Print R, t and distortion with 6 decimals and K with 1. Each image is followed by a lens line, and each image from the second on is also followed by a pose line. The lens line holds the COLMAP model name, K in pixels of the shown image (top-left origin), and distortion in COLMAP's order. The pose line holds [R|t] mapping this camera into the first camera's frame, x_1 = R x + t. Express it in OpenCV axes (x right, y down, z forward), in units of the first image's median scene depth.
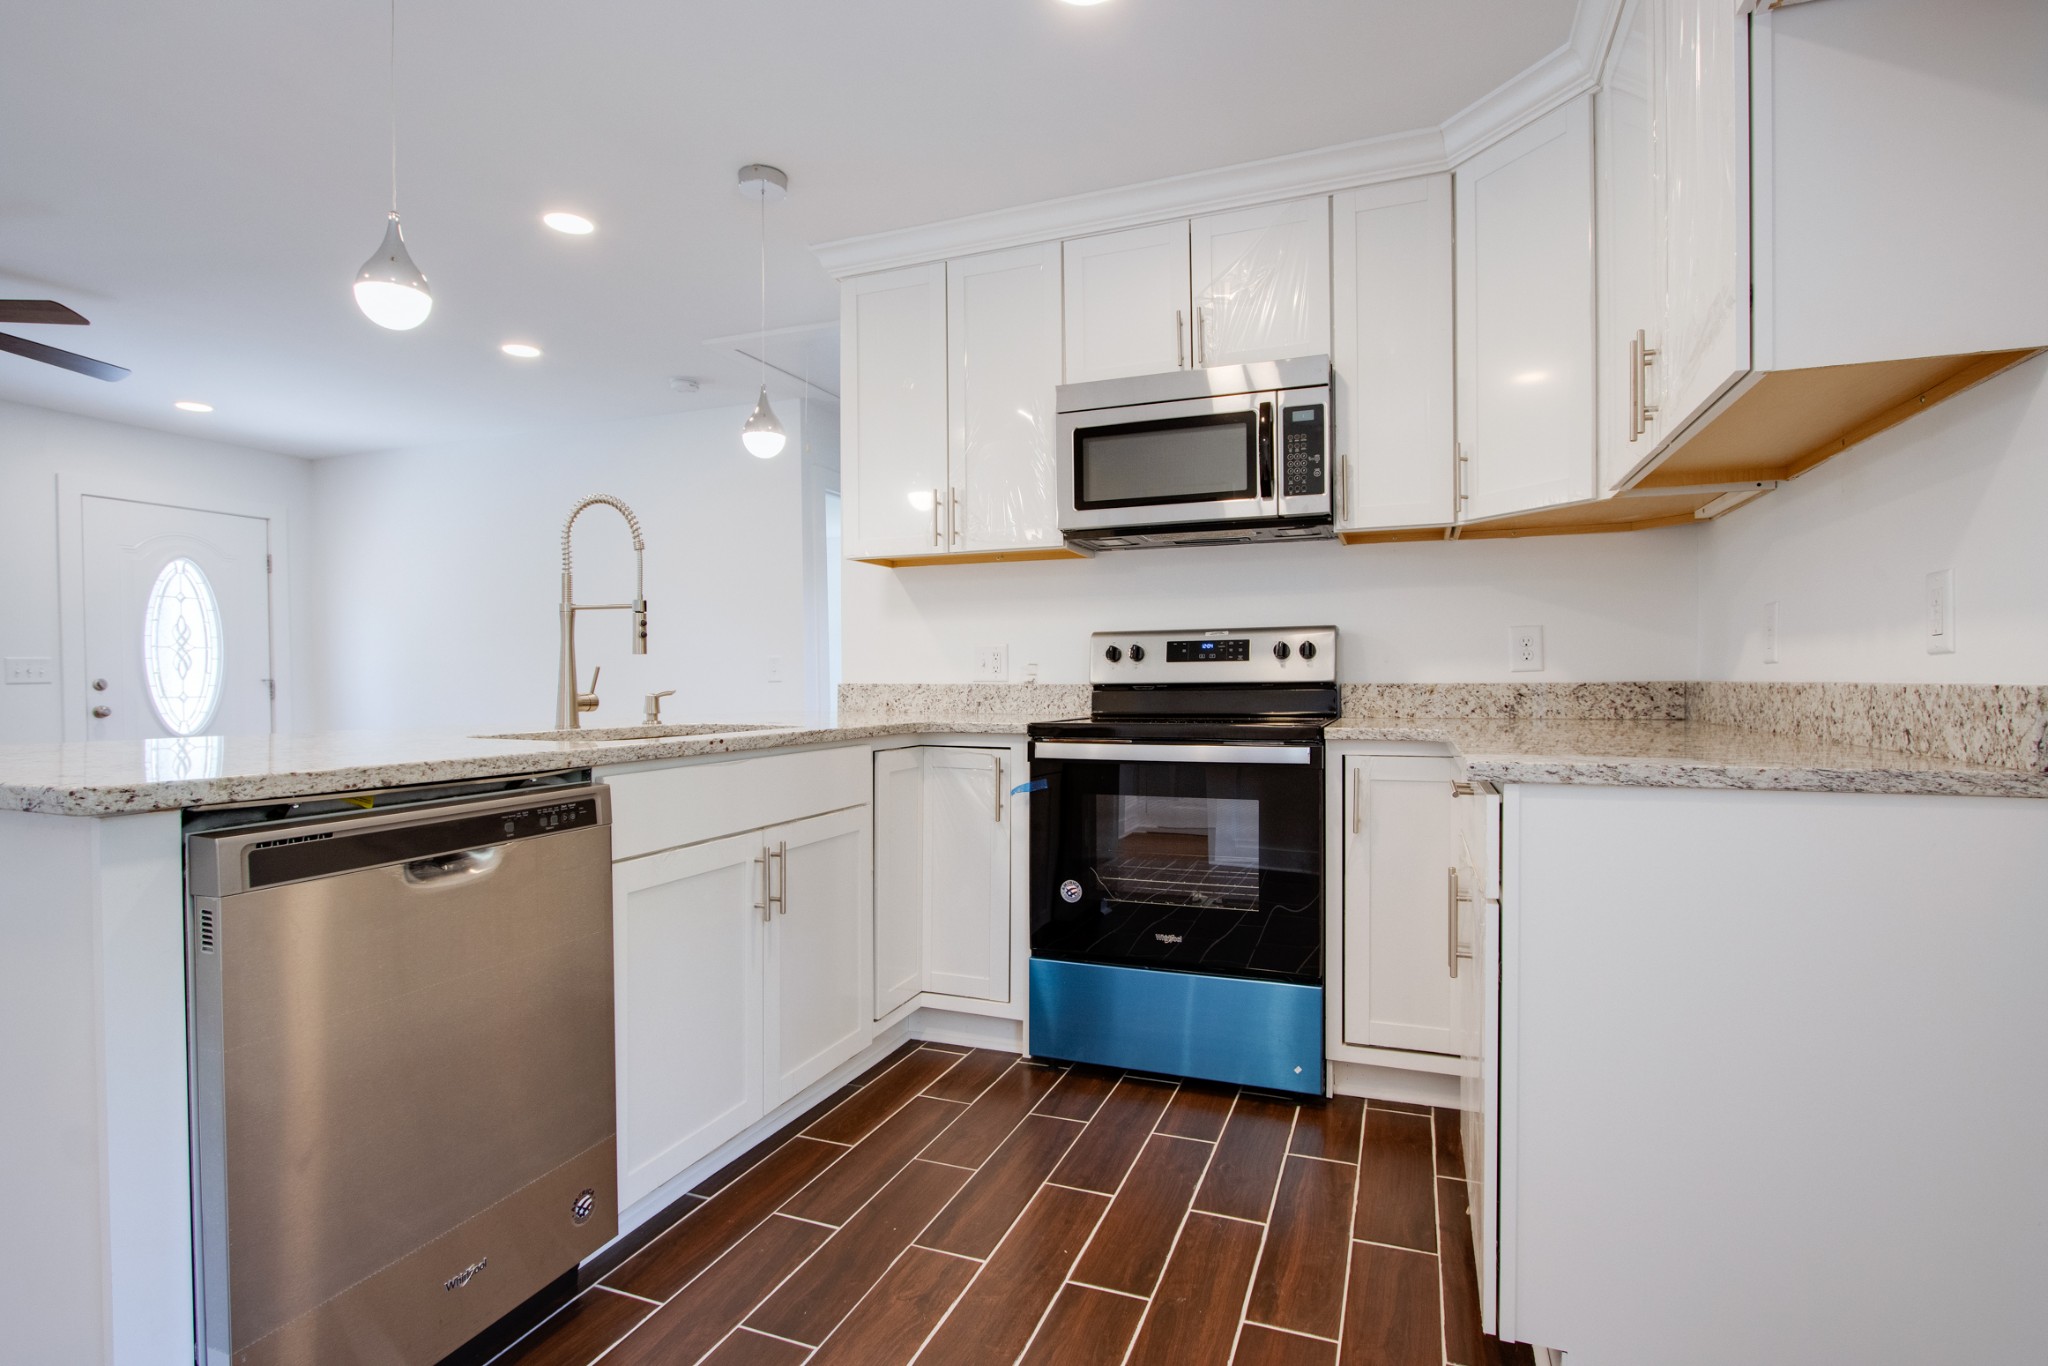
lens RADIAL K [[981.0, 0, 1023.2], [0, 981.0, 691.2], [0, 0, 1]] dist [-0.013965, -0.001105]
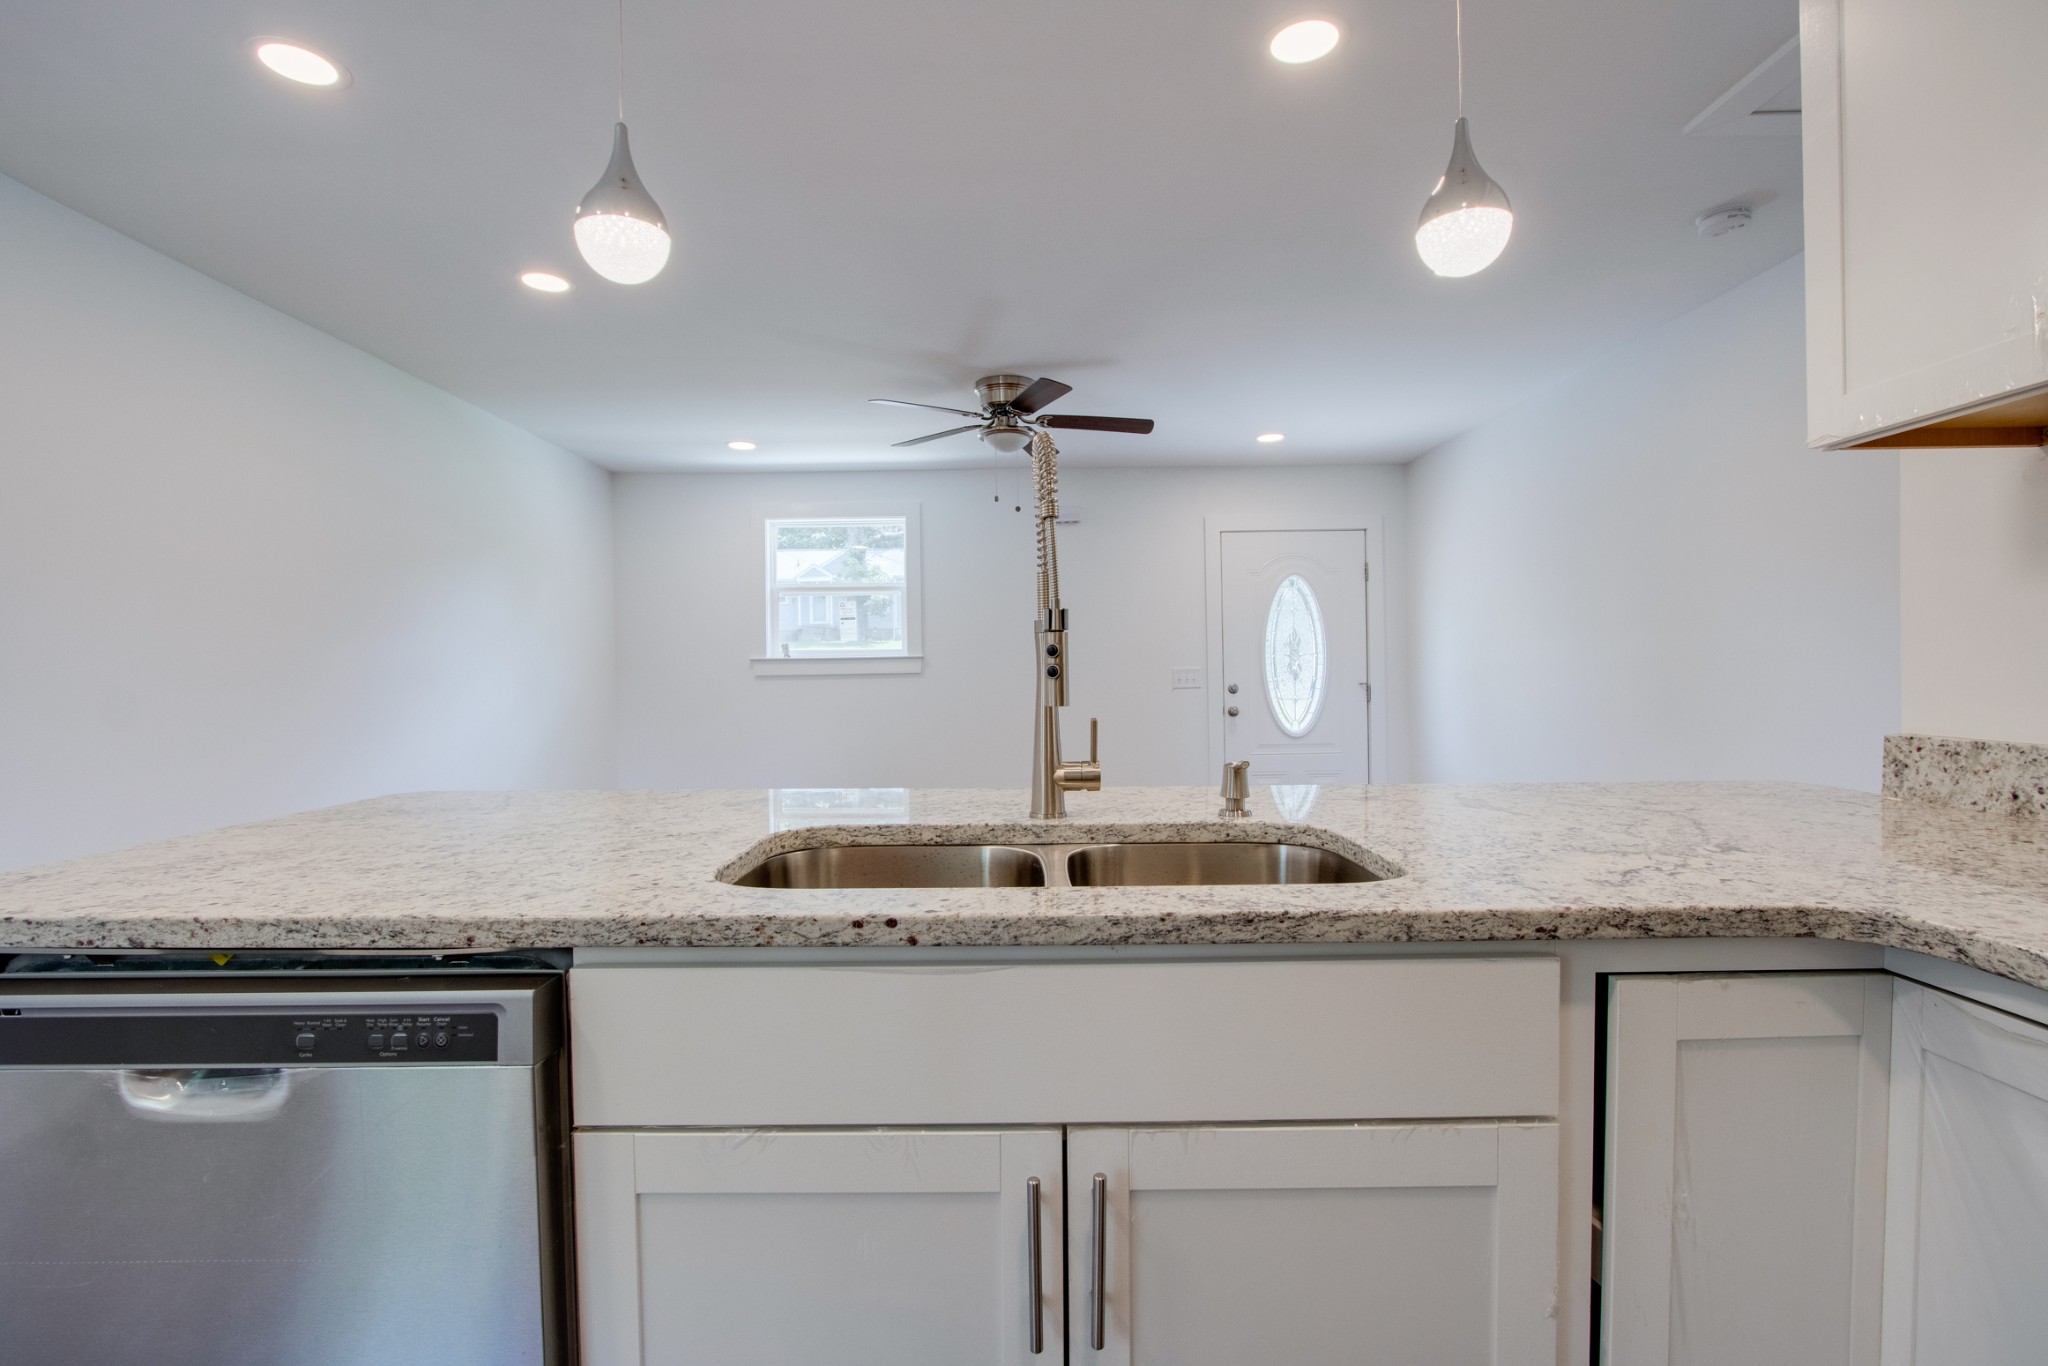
lens RADIAL K [[951.8, 0, 1016.9], [0, 951.8, 681.9], [0, 0, 1]] dist [-0.014522, 0.001181]
pose [[0.356346, 0.006425, -0.934332, 0.095301], [0.000212, 0.999976, 0.006957, -0.048363], [0.934354, -0.002677, 0.356336, 0.684550]]
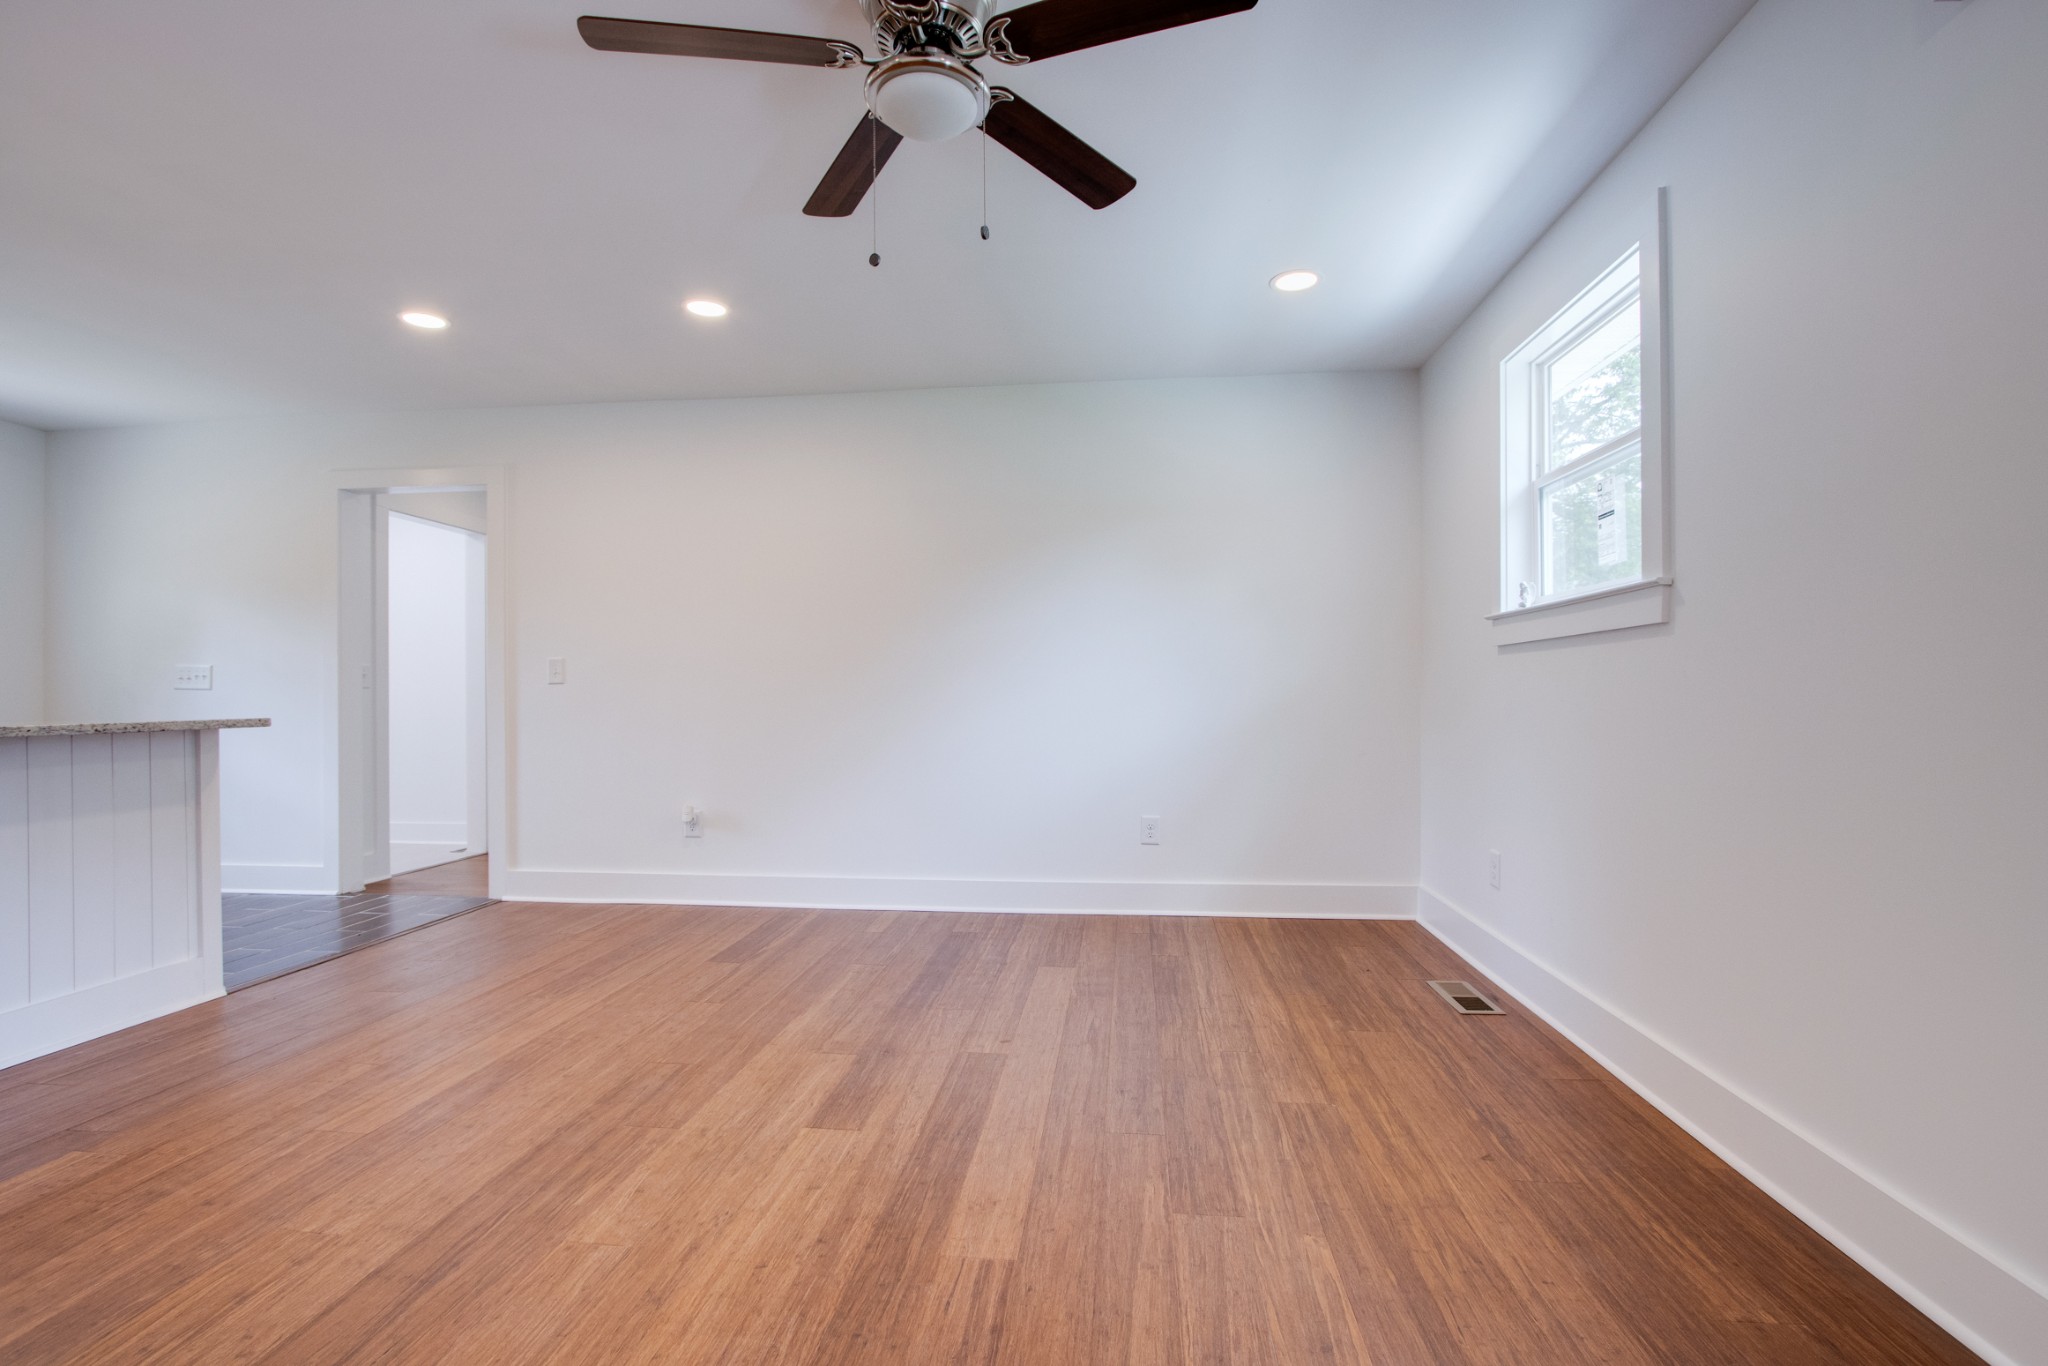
lens RADIAL K [[951.8, 0, 1024.7], [0, 951.8, 685.8], [0, 0, 1]] dist [-0.014522, 0.001181]
pose [[-0.964936, 0.009369, -0.262320, -1.389745], [0.009322, 0.999956, 0.001424, 0.002194], [0.262321, -0.001071, -0.964980, 2.055281]]
